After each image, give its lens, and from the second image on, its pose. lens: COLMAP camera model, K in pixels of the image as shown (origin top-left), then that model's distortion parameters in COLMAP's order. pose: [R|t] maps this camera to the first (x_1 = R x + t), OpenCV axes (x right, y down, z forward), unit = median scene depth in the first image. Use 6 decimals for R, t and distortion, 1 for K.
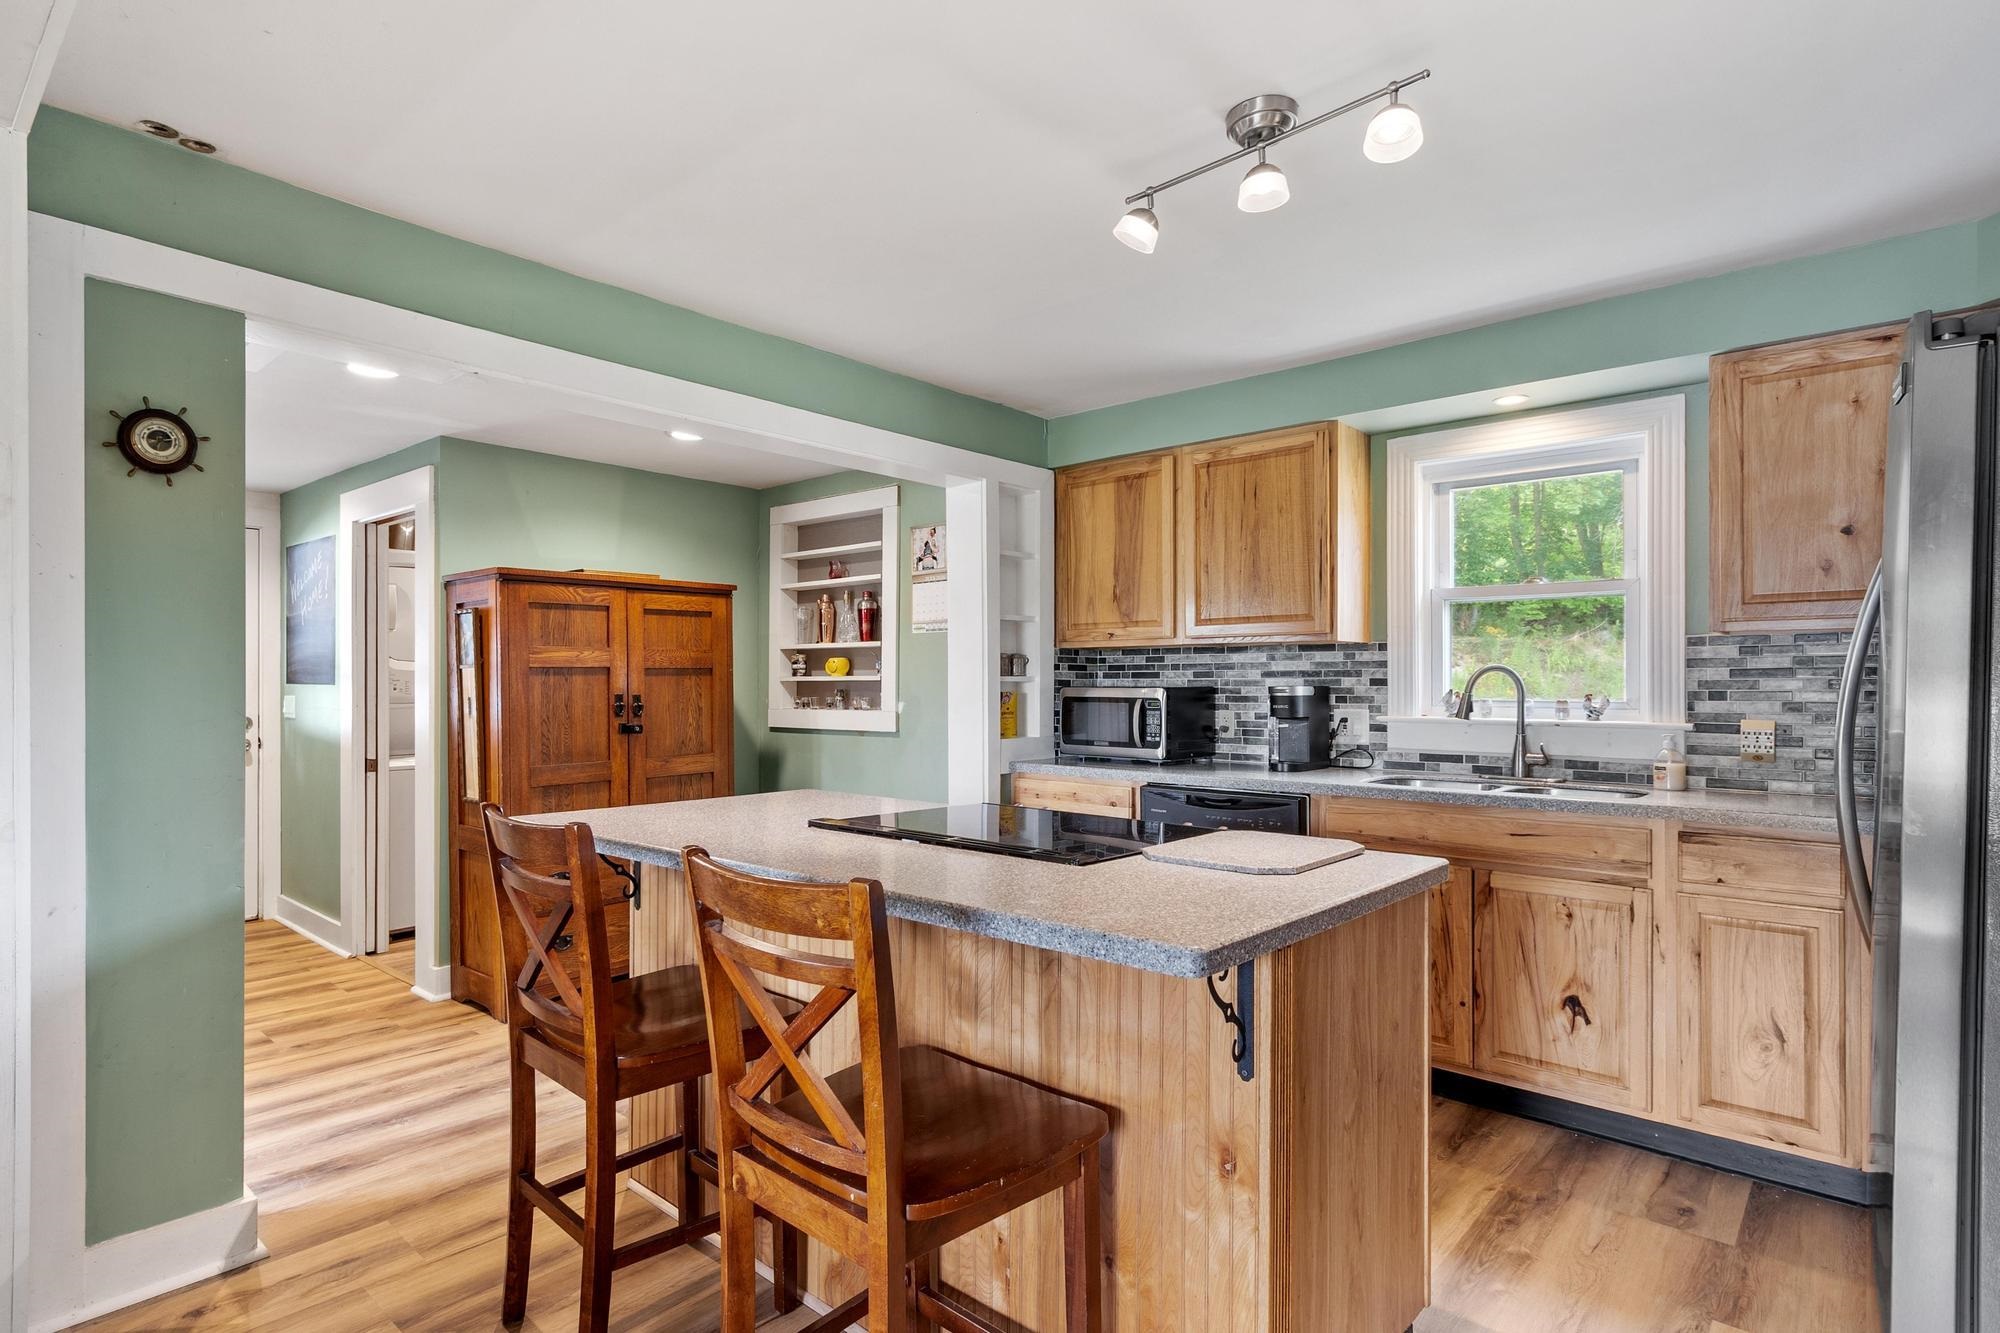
lens RADIAL K [[1024.0, 0, 970.4], [0, 1024.0, 684.1], [0, 0, 1]] dist [0.015002, -0.000948]
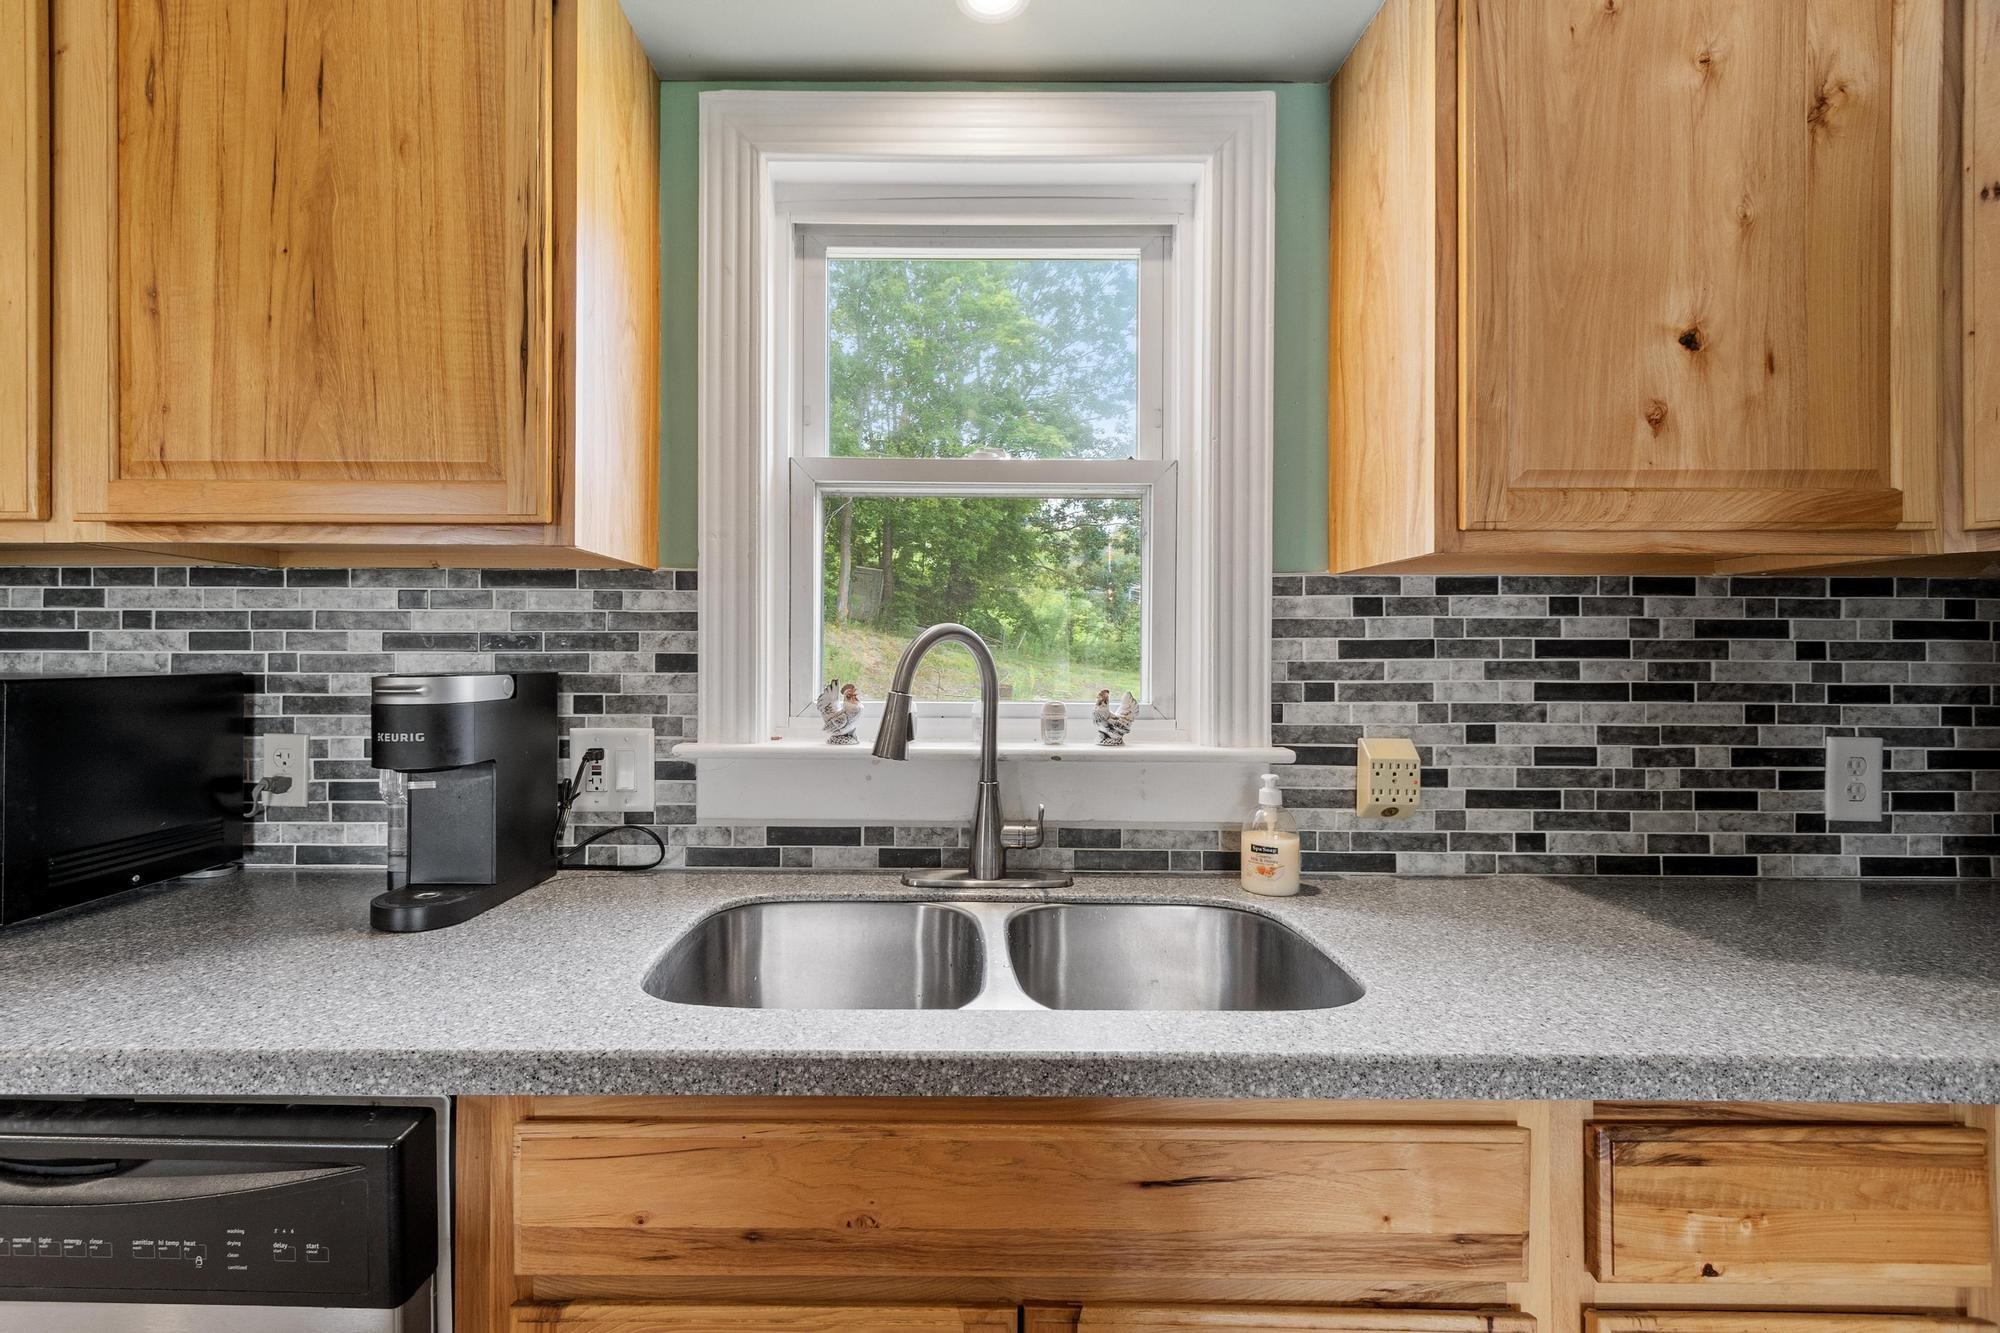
lens RADIAL K [[898.7, 0, 953.8], [0, 898.7, 654.1], [0, 0, 1]] dist [0.002285, 0.000658]
pose [[0.752612, 0.005025, 0.658445, 0.229965], [-0.003753, 0.999987, -0.003342, -0.004597], [-0.658454, 0.000044, 0.752621, 0.620053]]
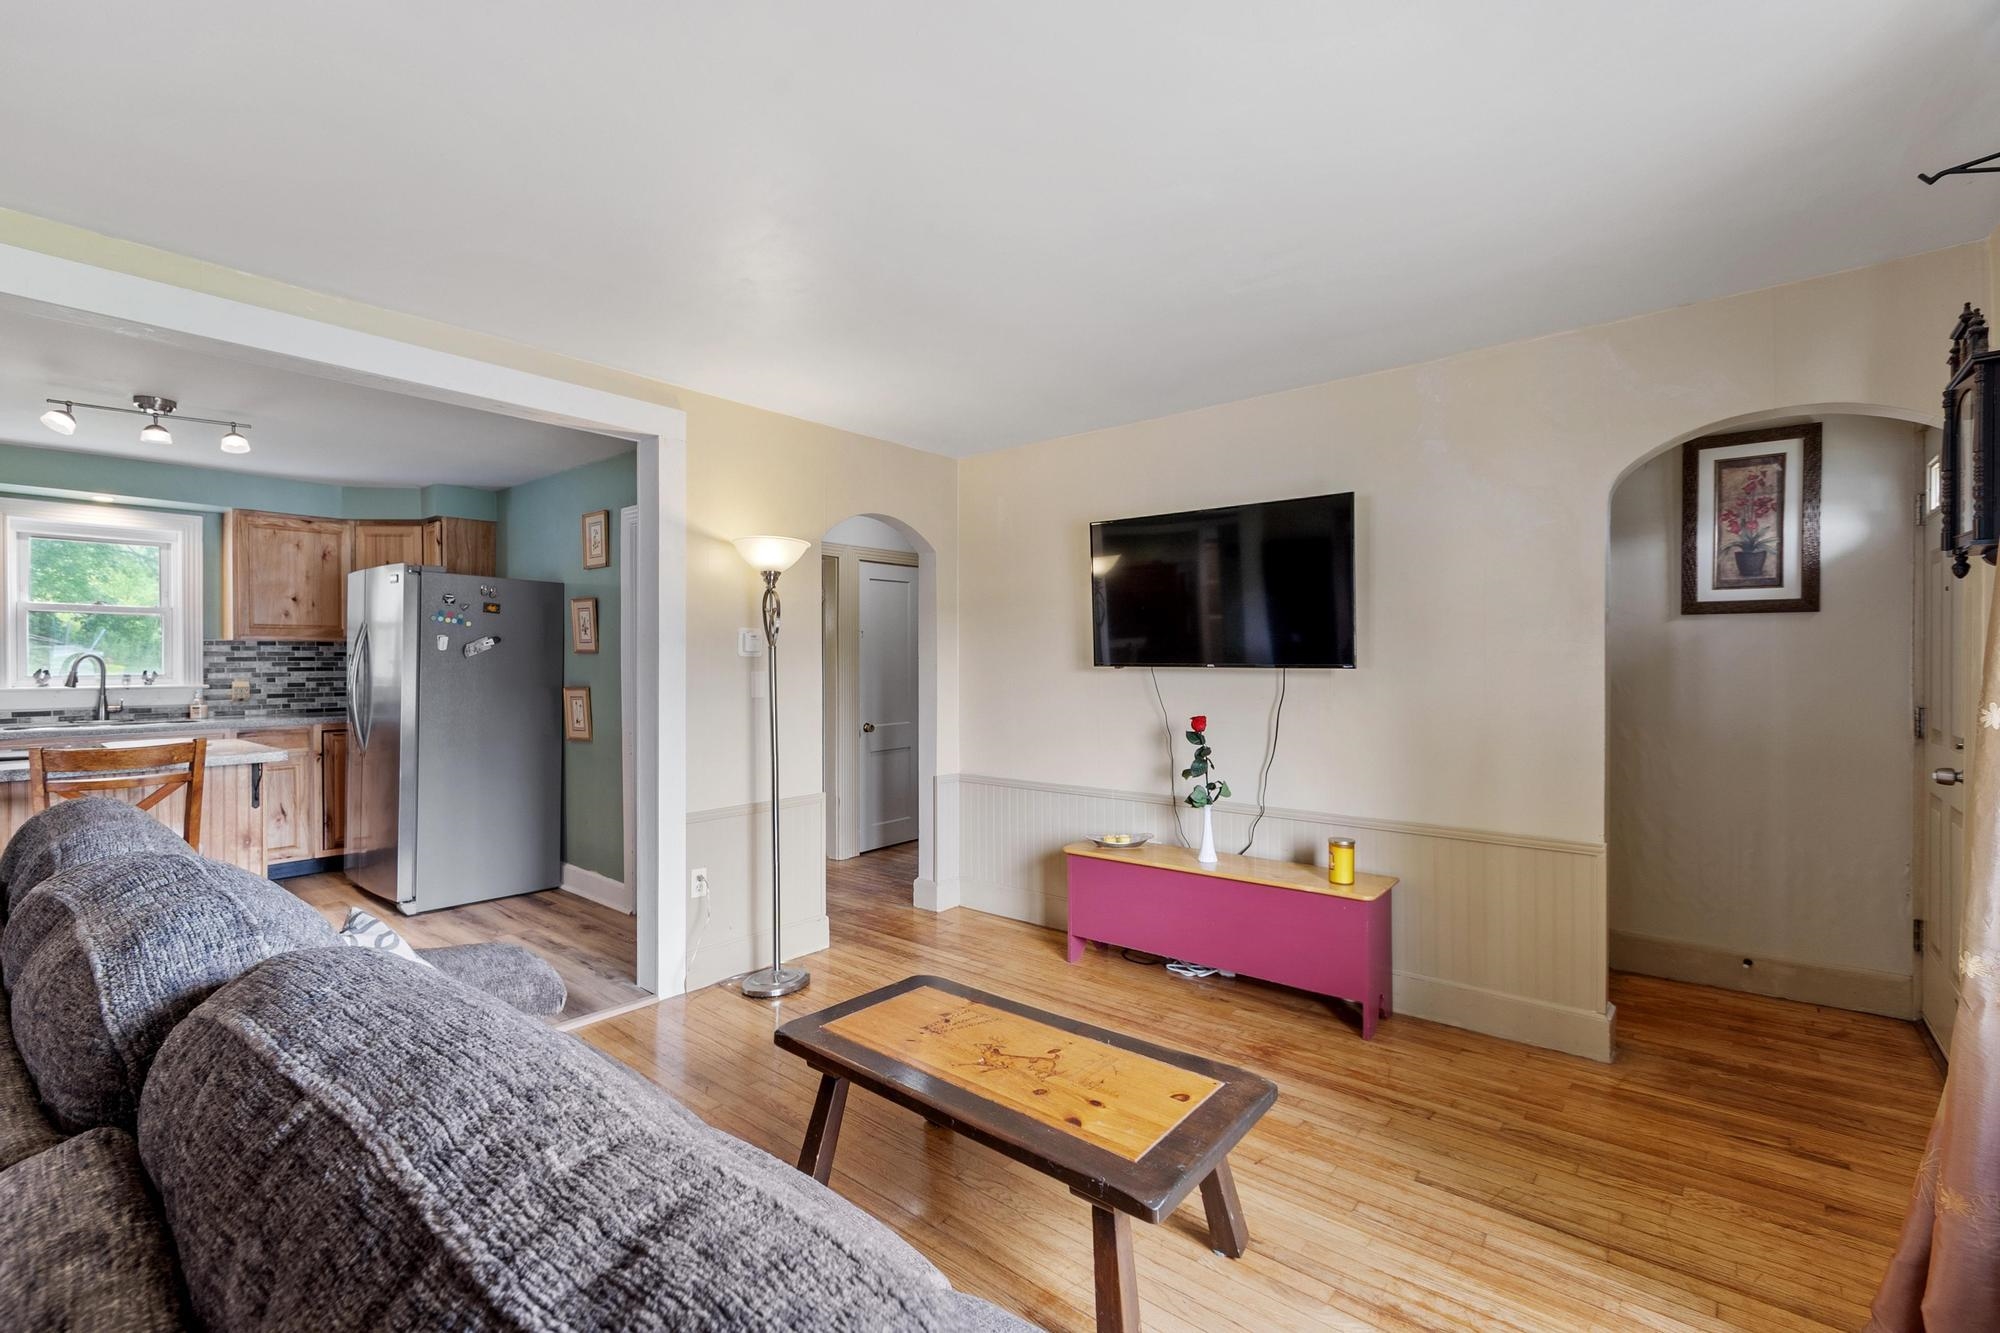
lens RADIAL K [[870.3, 0, 942.3], [0, 870.3, 665.3], [0, 0, 1]] dist [0.006104, 0.000075]
pose [[-0.006836, -0.006113, 0.999958, -0.786594], [0.002928, 0.999977, 0.006133, -0.003895], [-0.999972, 0.002969, -0.006818, -0.317064]]
